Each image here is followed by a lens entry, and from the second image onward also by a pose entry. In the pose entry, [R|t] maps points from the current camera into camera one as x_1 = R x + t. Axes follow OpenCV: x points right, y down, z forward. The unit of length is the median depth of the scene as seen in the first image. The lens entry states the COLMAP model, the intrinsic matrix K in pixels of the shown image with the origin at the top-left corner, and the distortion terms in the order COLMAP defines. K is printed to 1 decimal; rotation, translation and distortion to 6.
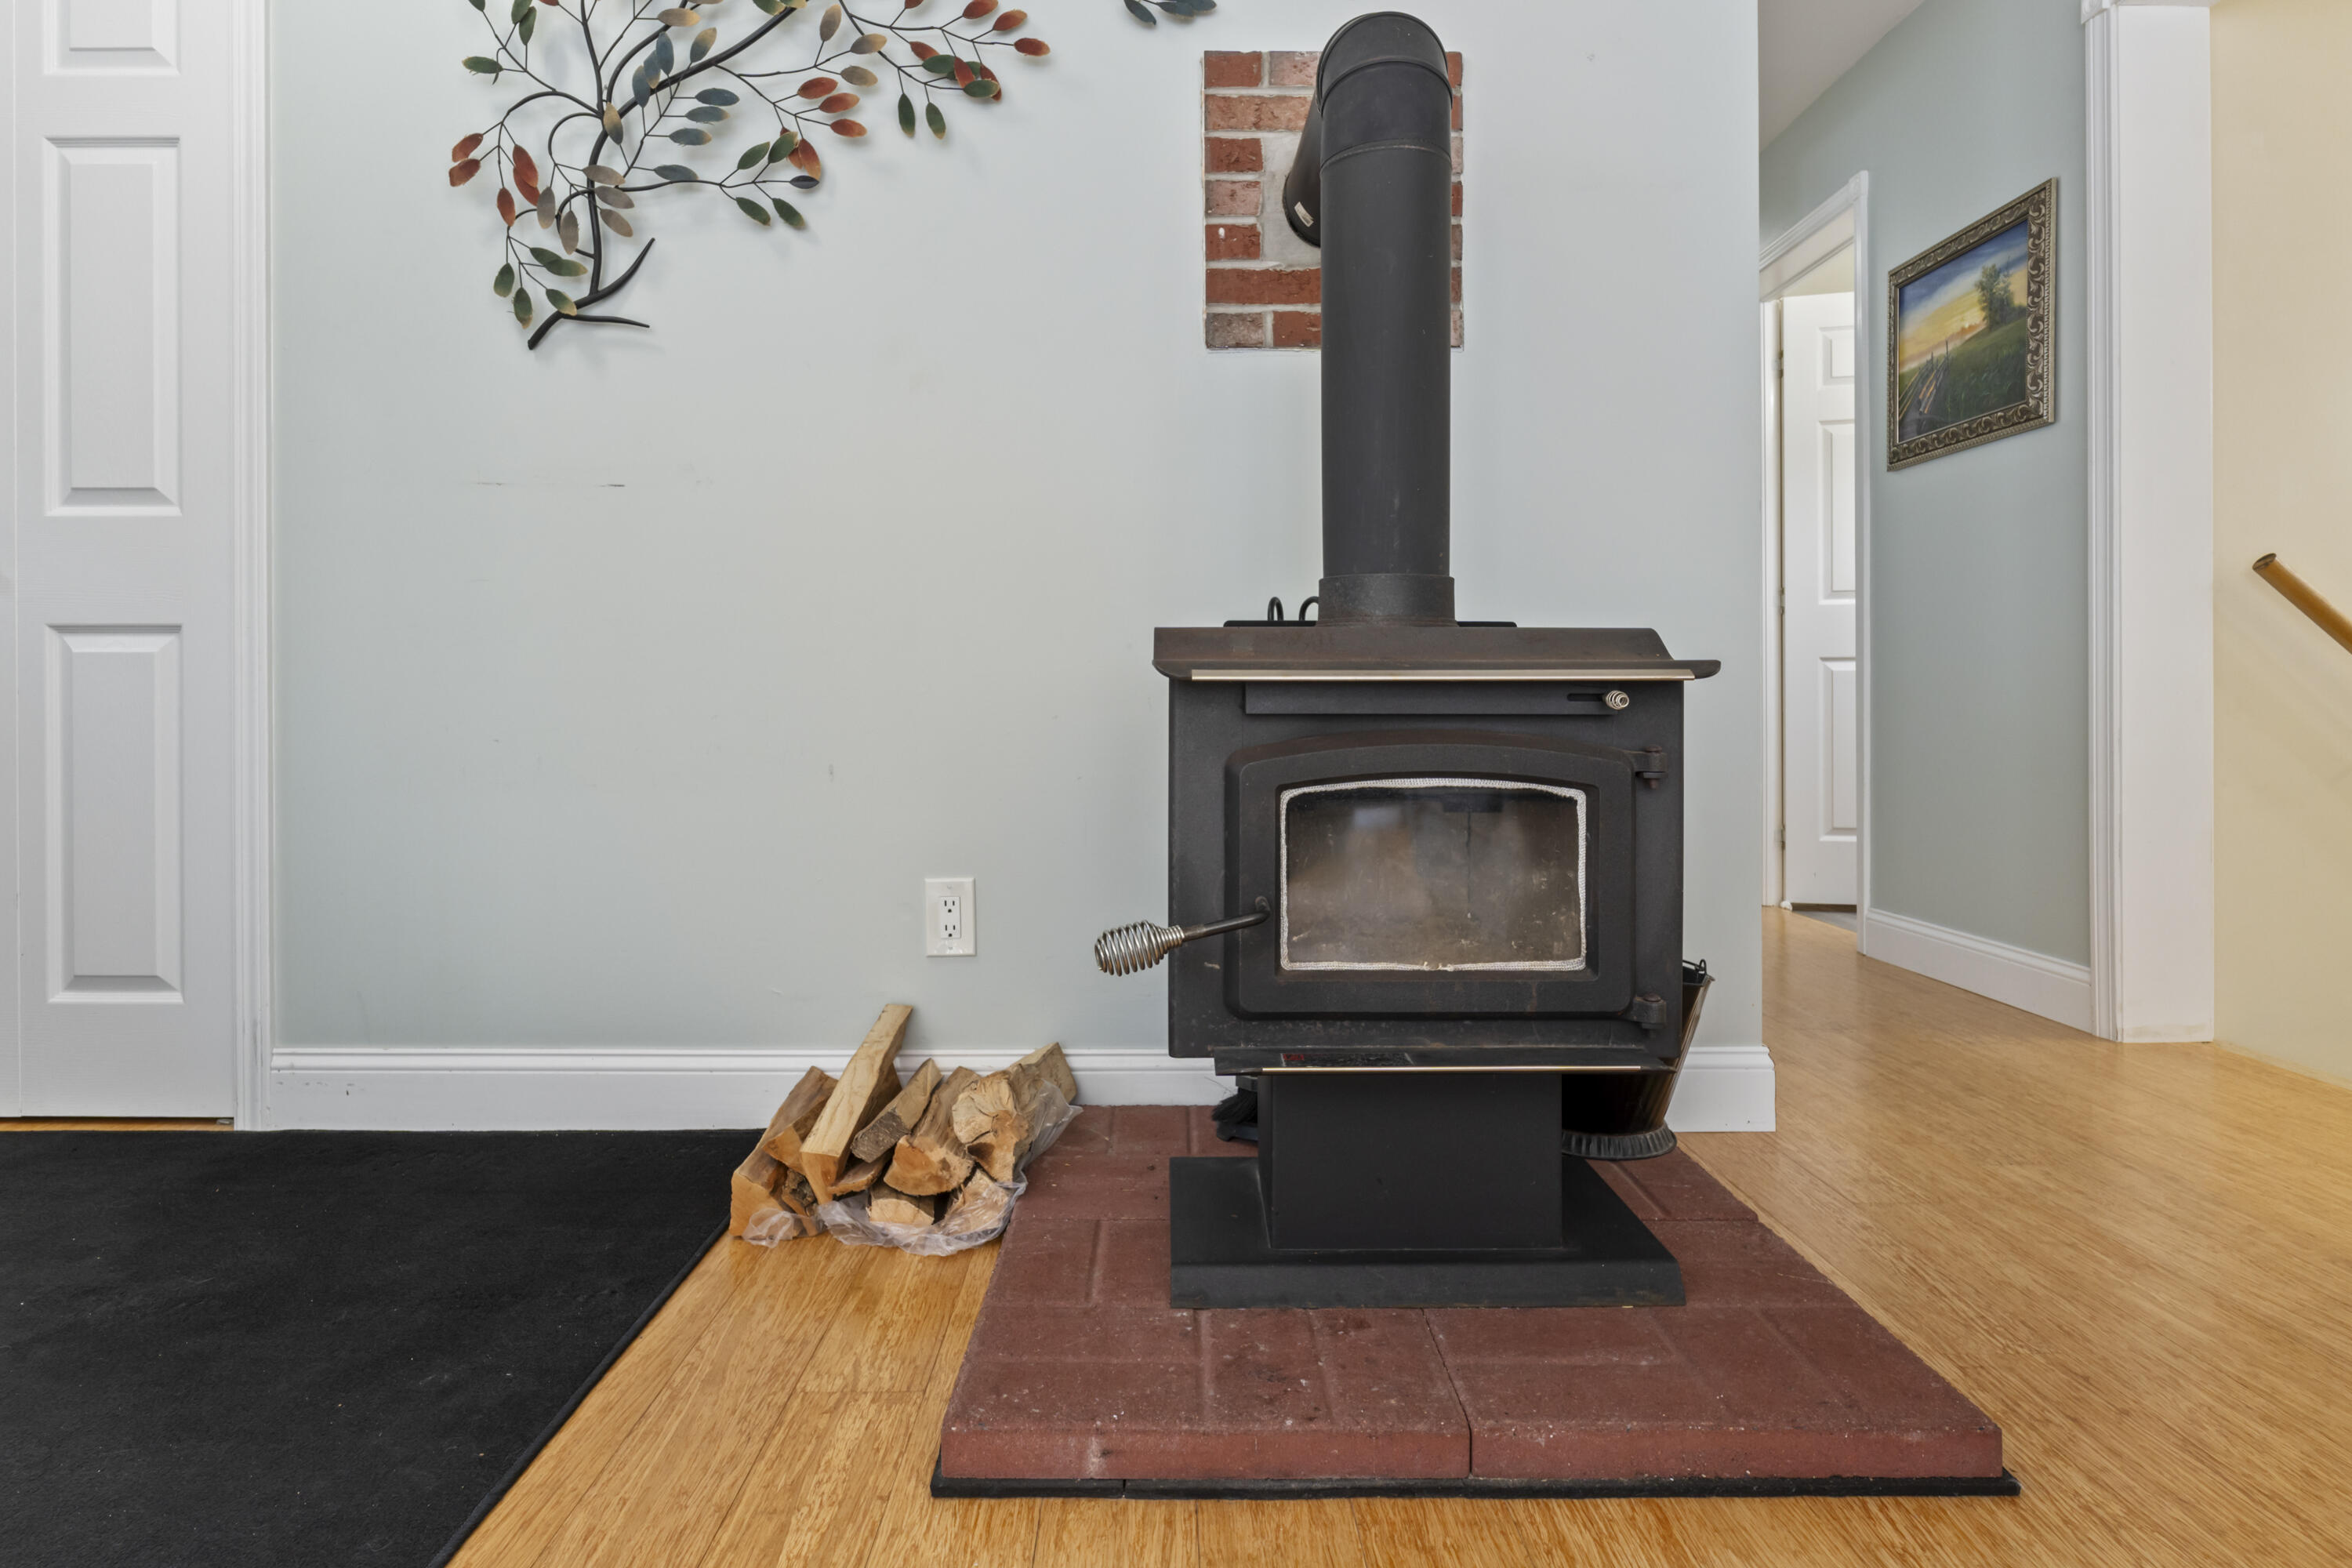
lens RADIAL K [[1330.2, 0, 1192.2], [0, 1330.2, 719.8], [0, 0, 1]] dist [-0.001736, -0.001652]
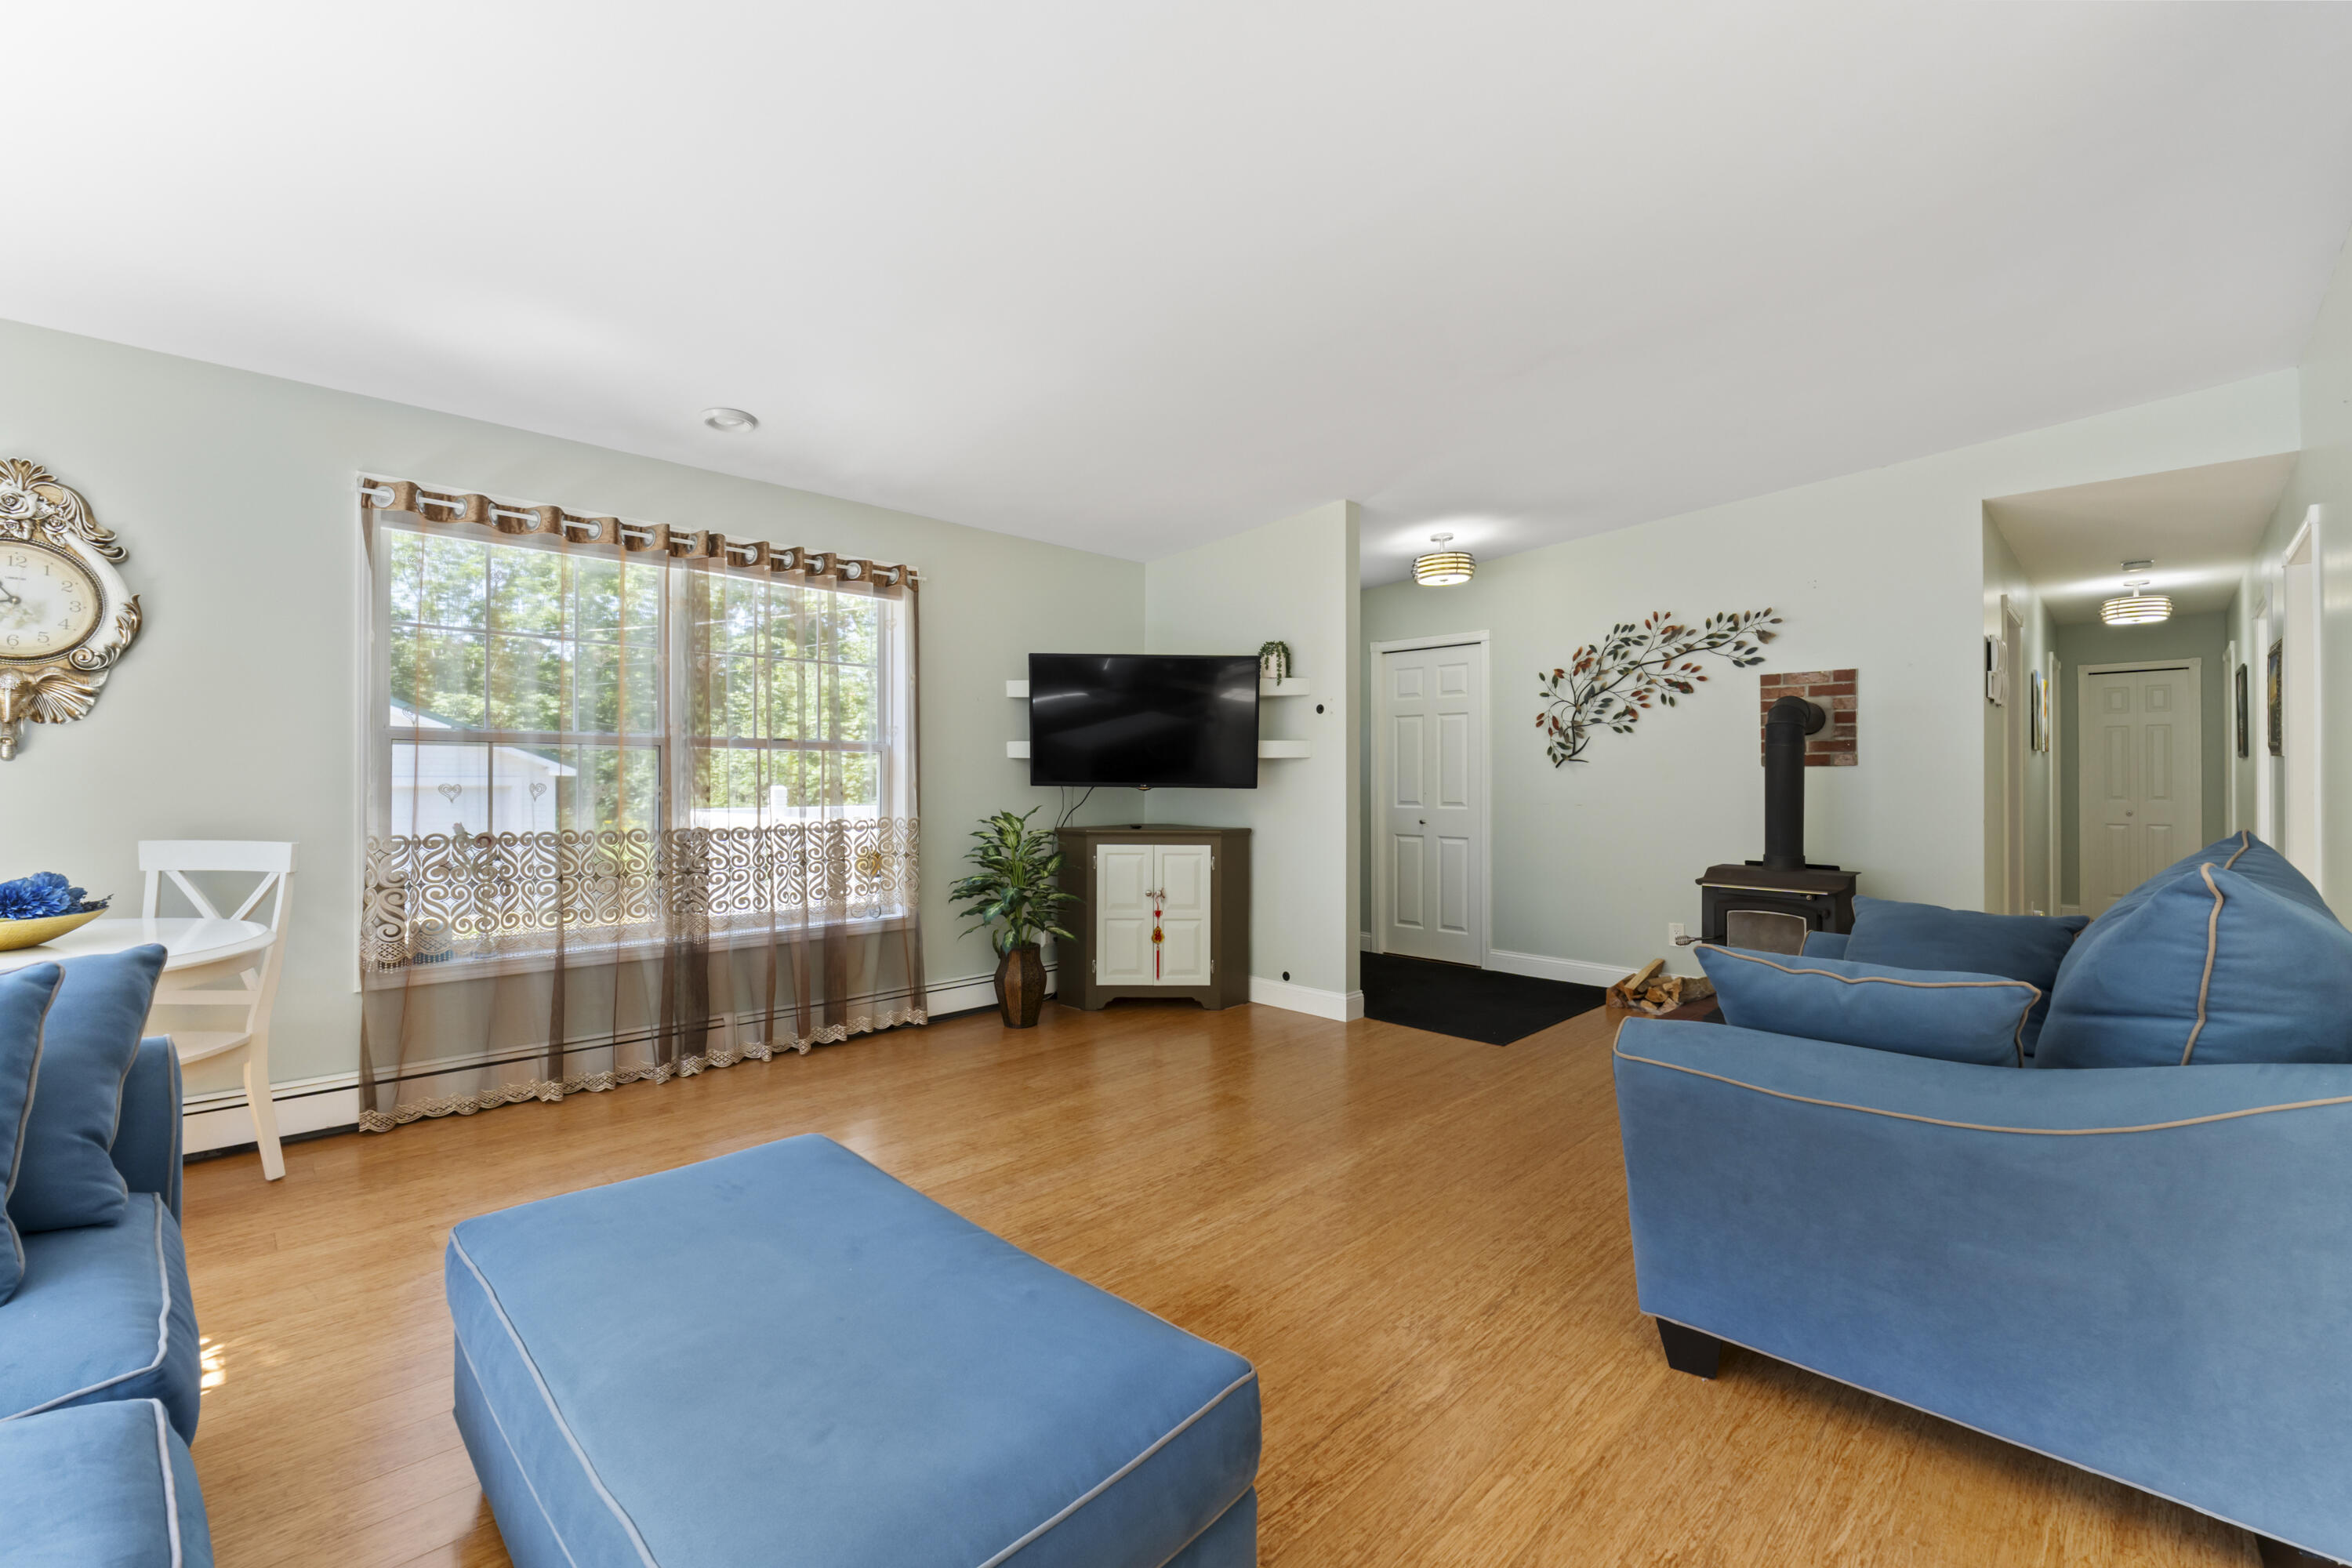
lens RADIAL K [[996.7, 0, 1181.2], [0, 996.7, 784.2], [0, 0, 1]] dist [0.001034, 0.000424]
pose [[0.708919, 0.004536, -0.705275, 0.726705], [-0.007400, 0.999972, -0.001007, -0.226513], [0.705251, 0.005933, 0.708933, -1.720600]]
